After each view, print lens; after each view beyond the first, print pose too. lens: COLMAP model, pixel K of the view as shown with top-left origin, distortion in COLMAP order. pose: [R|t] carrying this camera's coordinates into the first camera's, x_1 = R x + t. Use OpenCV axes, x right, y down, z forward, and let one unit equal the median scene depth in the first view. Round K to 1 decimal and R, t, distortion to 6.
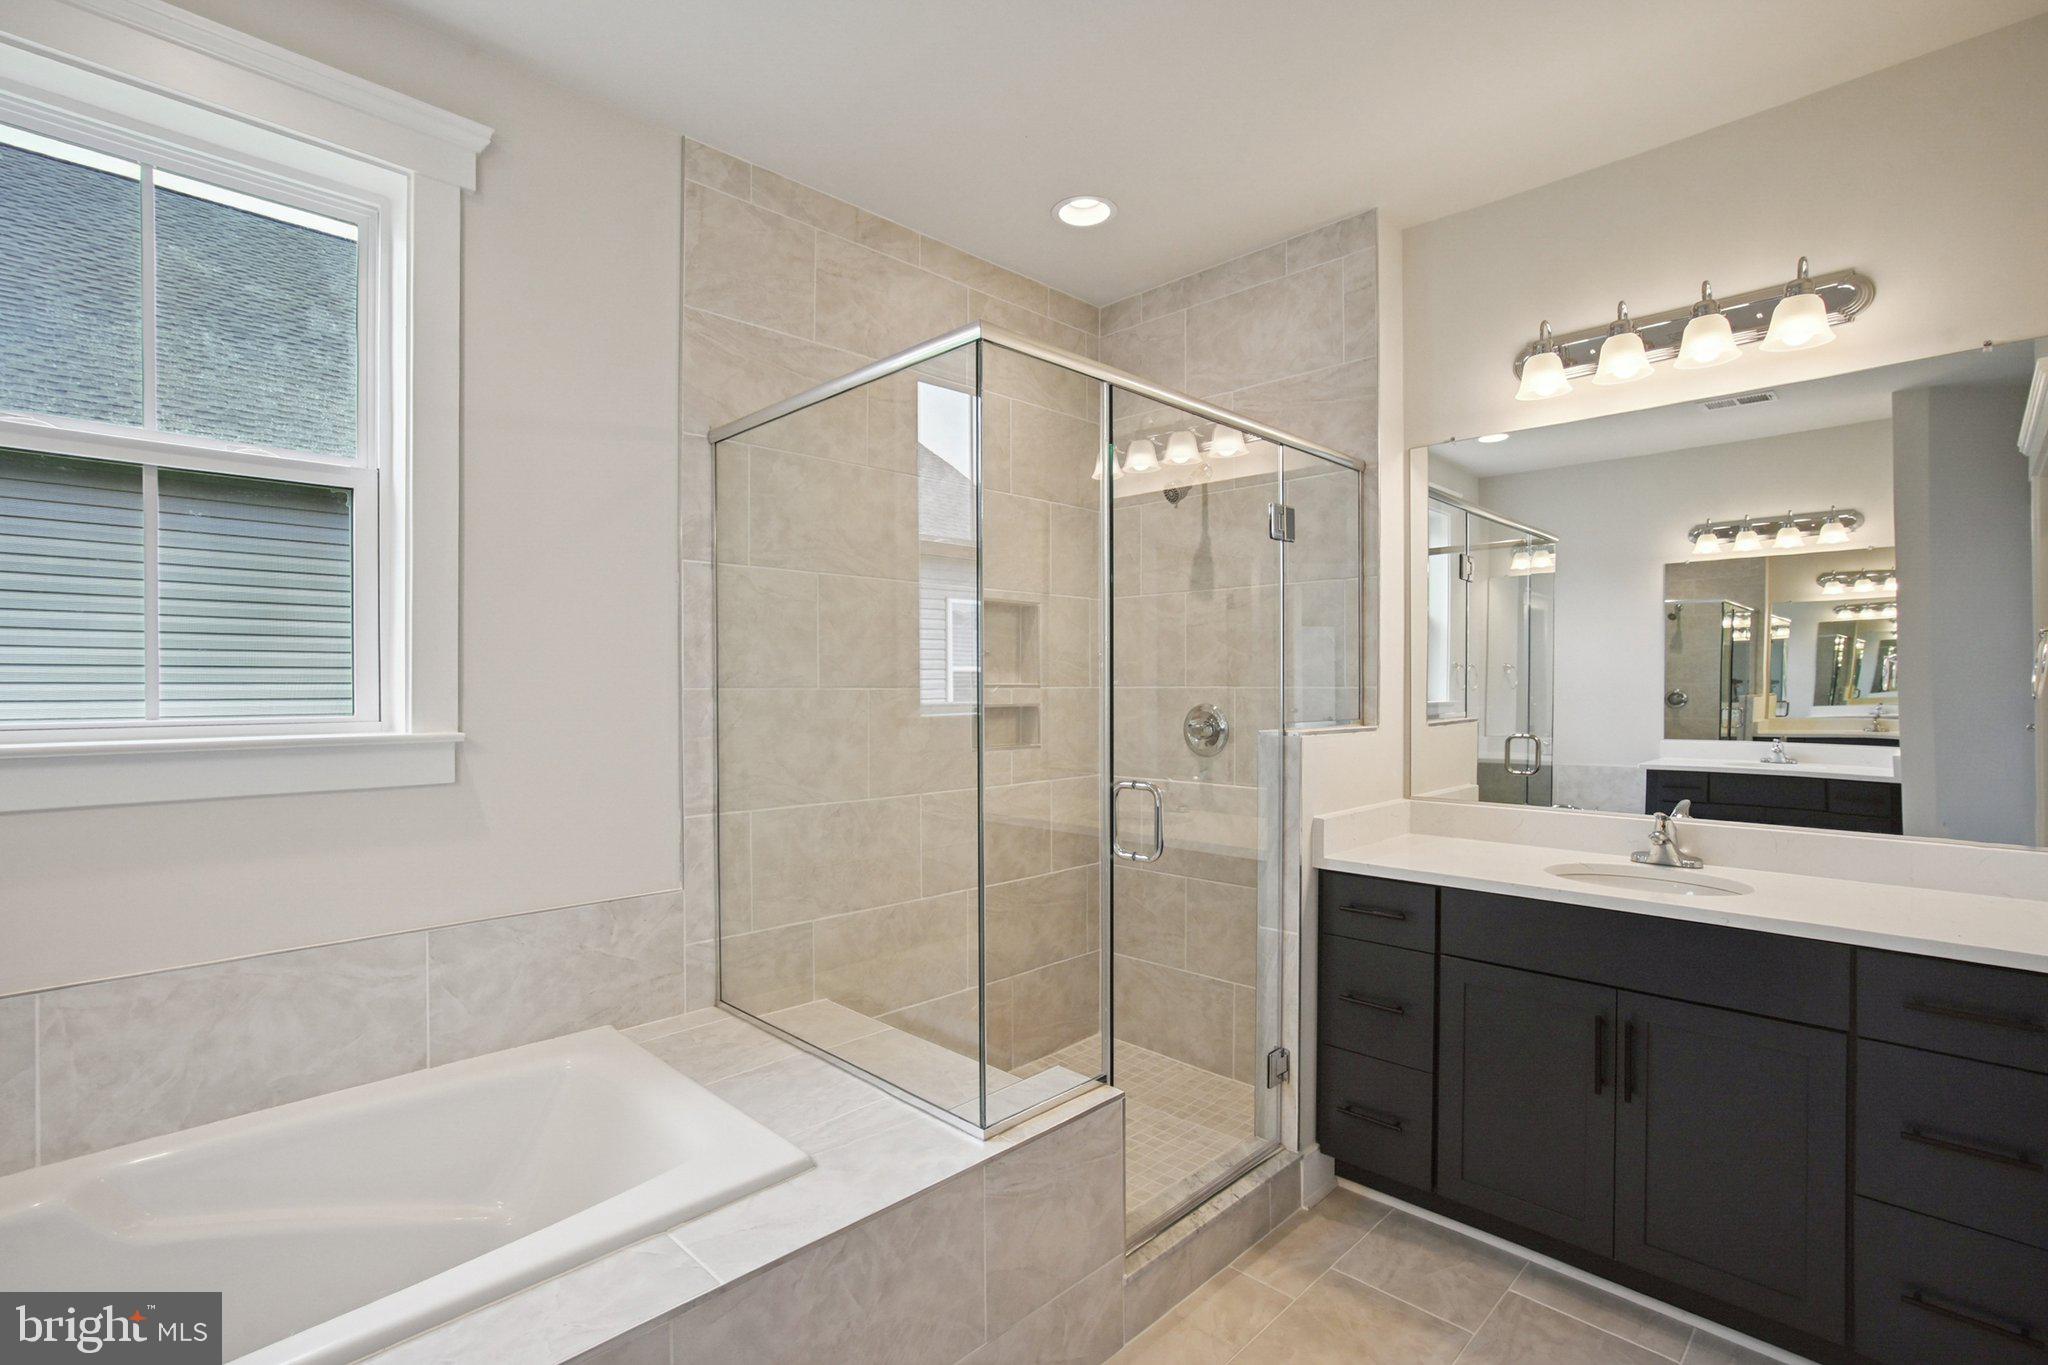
lens RADIAL K [[945.5, 0, 1023.3], [0, 945.5, 688.4], [0, 0, 1]] dist [-0.020103, 0.002189]
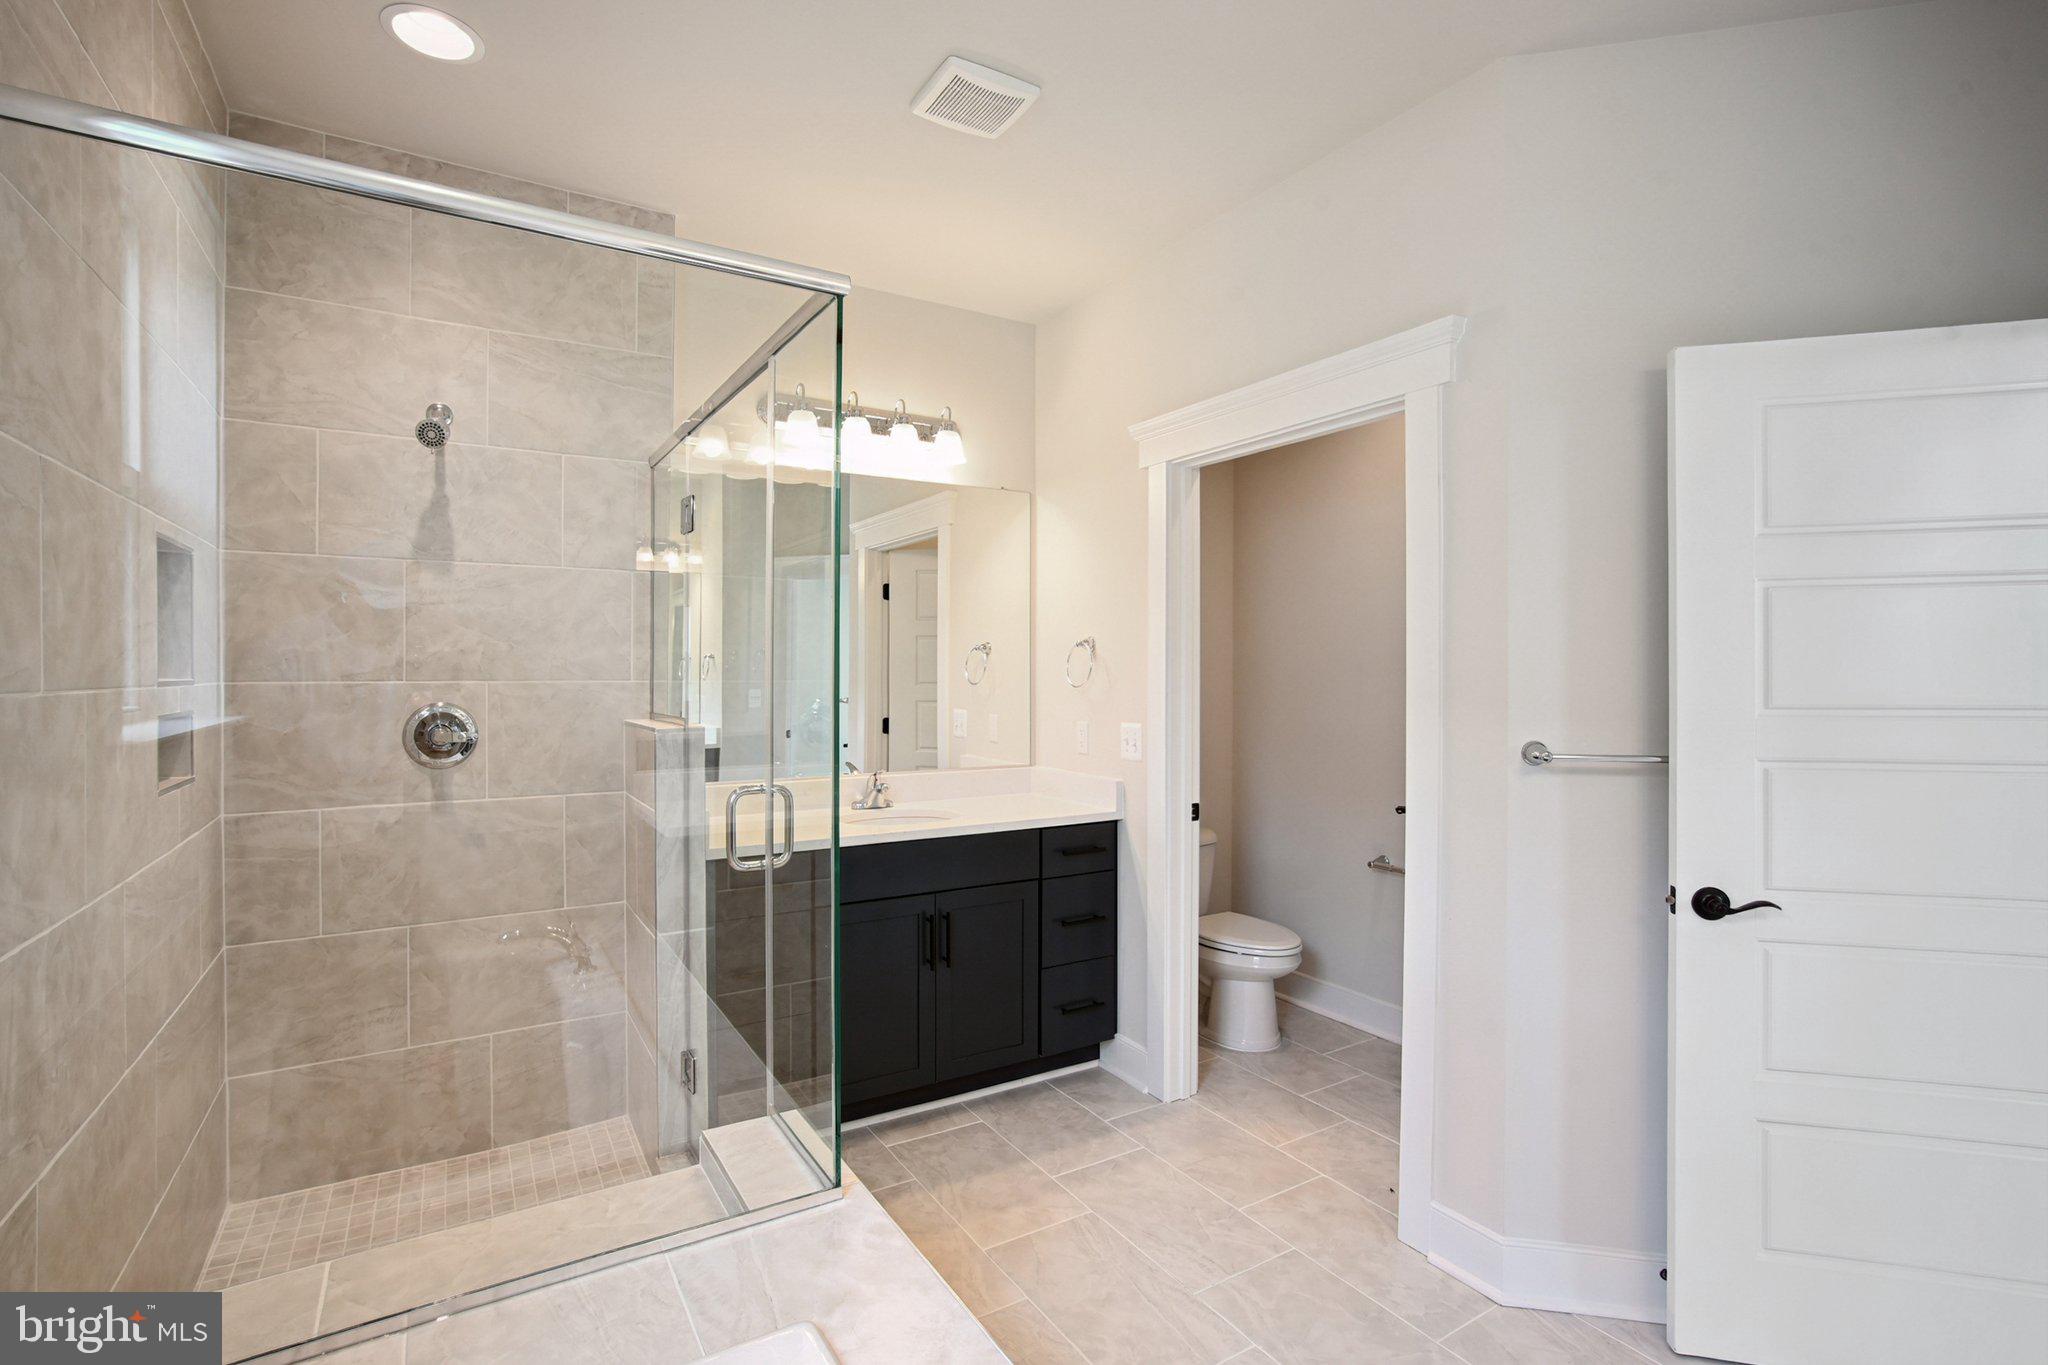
lens RADIAL K [[945.5, 0, 1018.6], [0, 945.5, 674.3], [0, 0, 1]] dist [-0.020103, 0.002189]
pose [[0.241931, -0.002714, 0.970290, -0.467339], [0.001258, 0.999996, 0.002484, -0.009537], [-0.970293, 0.000619, 0.241933, 0.337541]]
